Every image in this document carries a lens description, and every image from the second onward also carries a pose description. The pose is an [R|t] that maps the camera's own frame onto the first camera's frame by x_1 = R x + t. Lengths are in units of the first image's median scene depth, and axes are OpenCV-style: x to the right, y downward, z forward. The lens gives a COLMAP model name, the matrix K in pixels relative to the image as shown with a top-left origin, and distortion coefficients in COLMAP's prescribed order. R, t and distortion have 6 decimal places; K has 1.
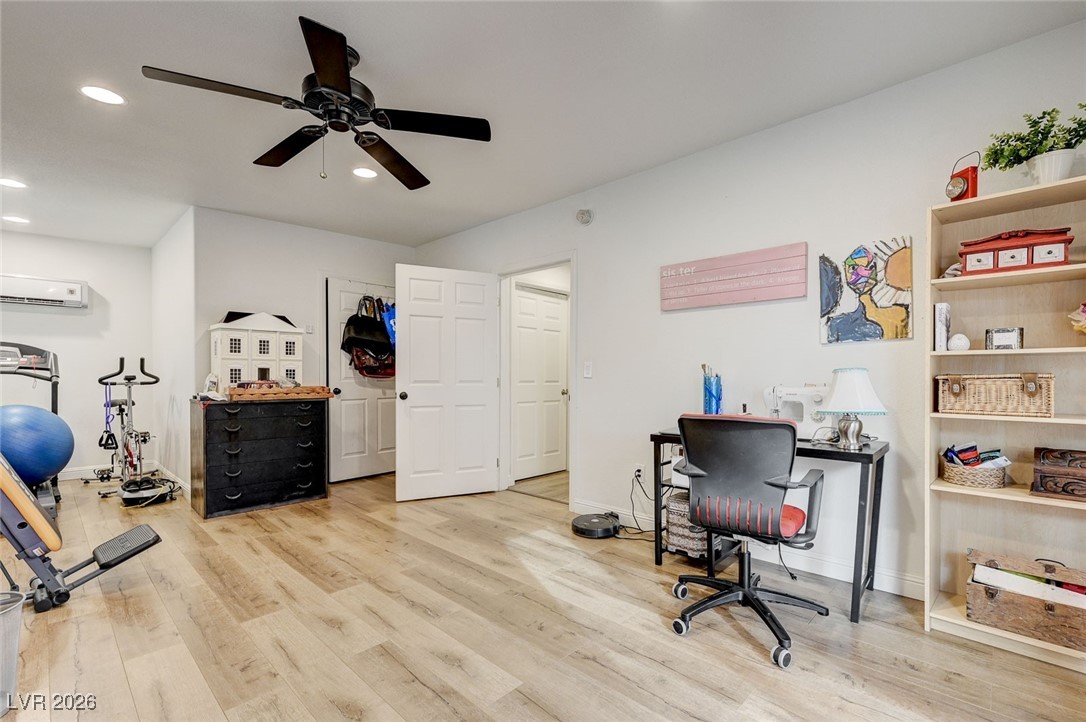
lens RADIAL K [[467.0, 0, 542.3], [0, 467.0, 368.8], [0, 0, 1]] dist [0.001202, -0.000208]
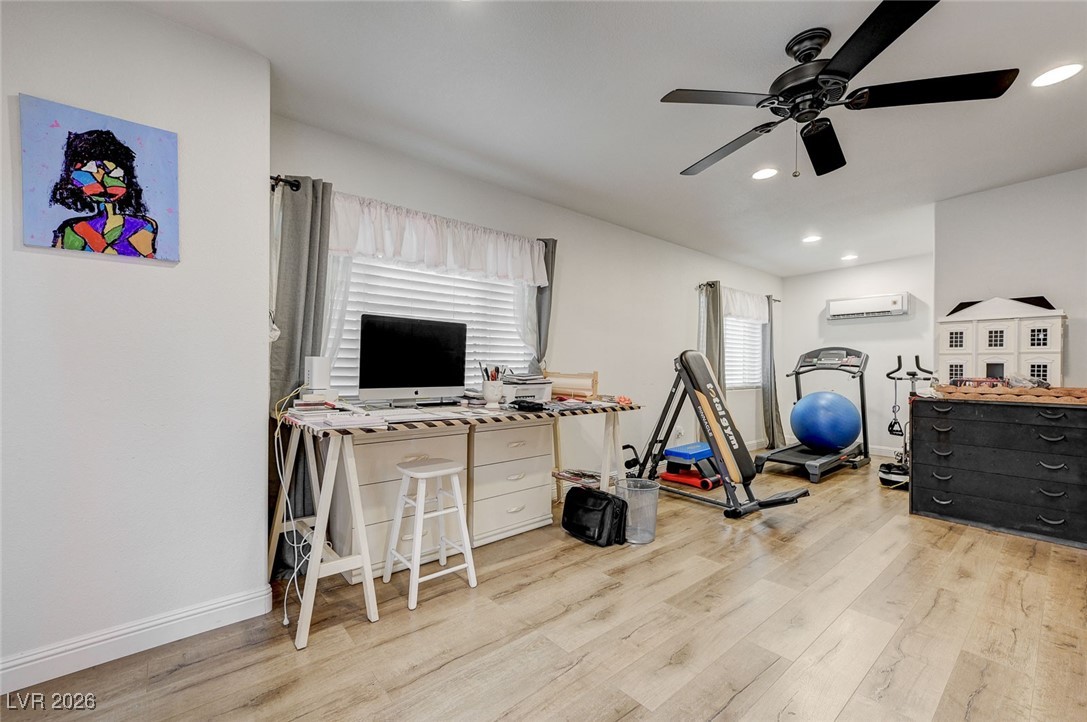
lens RADIAL K [[430.1, 0, 546.8], [0, 430.1, 347.6], [0, 0, 1]] dist [0.000321, 0.000017]
pose [[-0.053796, -0.049009, -0.997349, 0.231513], [0.005237, 0.998767, -0.049361, 0.004080], [0.998538, -0.007879, -0.053473, 0.235507]]
